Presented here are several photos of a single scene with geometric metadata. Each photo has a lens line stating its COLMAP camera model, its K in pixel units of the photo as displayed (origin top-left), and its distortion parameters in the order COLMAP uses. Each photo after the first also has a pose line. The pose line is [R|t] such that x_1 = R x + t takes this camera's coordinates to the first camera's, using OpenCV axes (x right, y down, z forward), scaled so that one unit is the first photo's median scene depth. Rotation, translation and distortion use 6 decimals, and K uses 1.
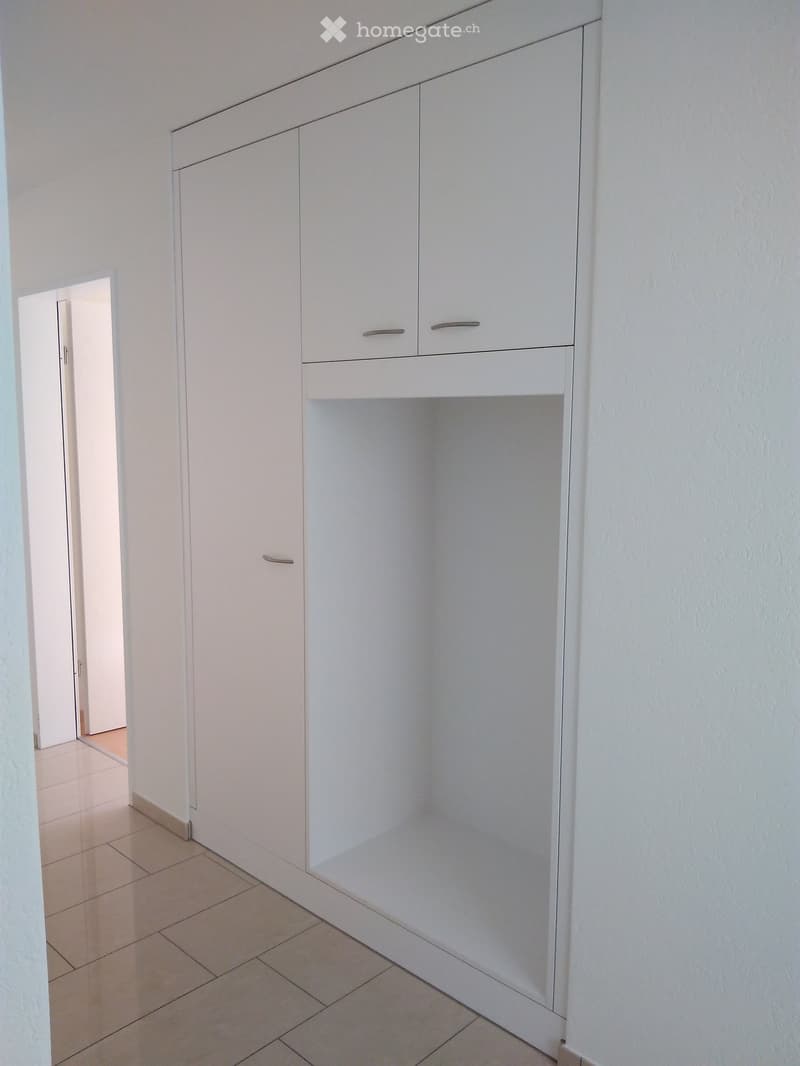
lens RADIAL K [[867.1, 0, 400.0], [0, 867.1, 533.0], [0, 0, 1]] dist [0.000940, -0.000645]
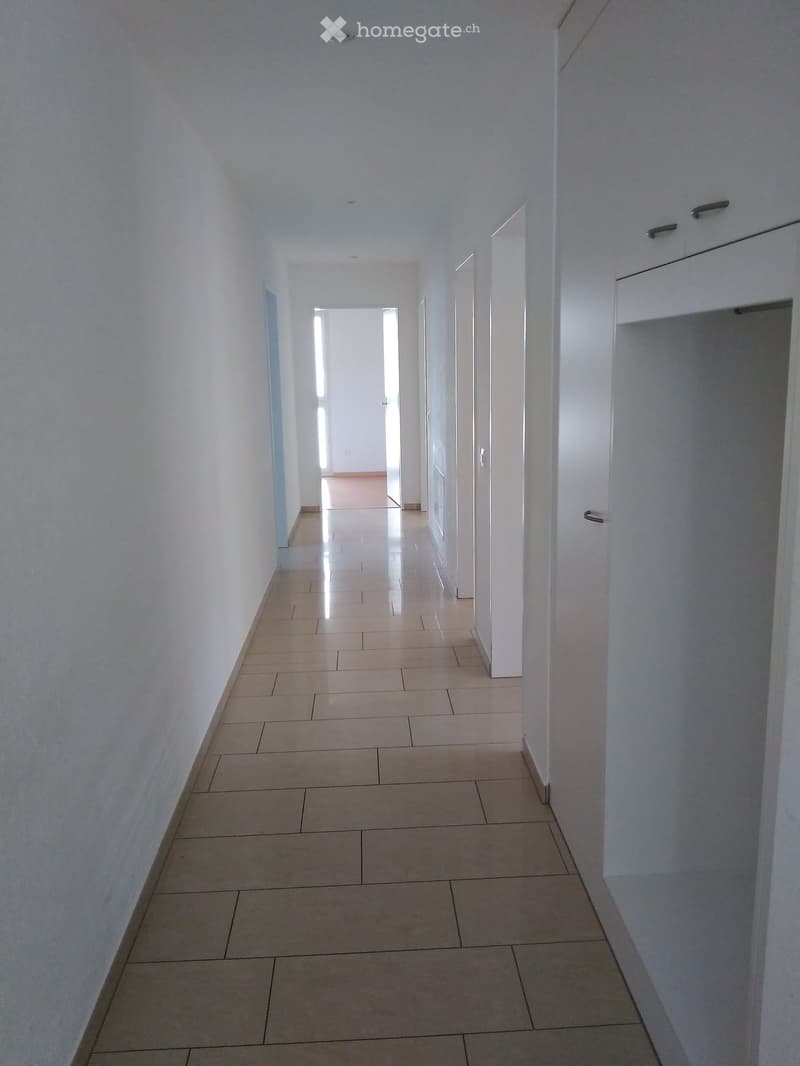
lens RADIAL K [[879.4, 0, 400.0], [0, 879.4, 533.0], [0, 0, 1]] dist [-0.040728, -0.005719]
pose [[0.727837, 0.109618, -0.676933, 0.265393], [-0.063247, 0.993664, 0.092903, -0.019274], [0.682828, -0.024804, 0.730158, 0.209281]]
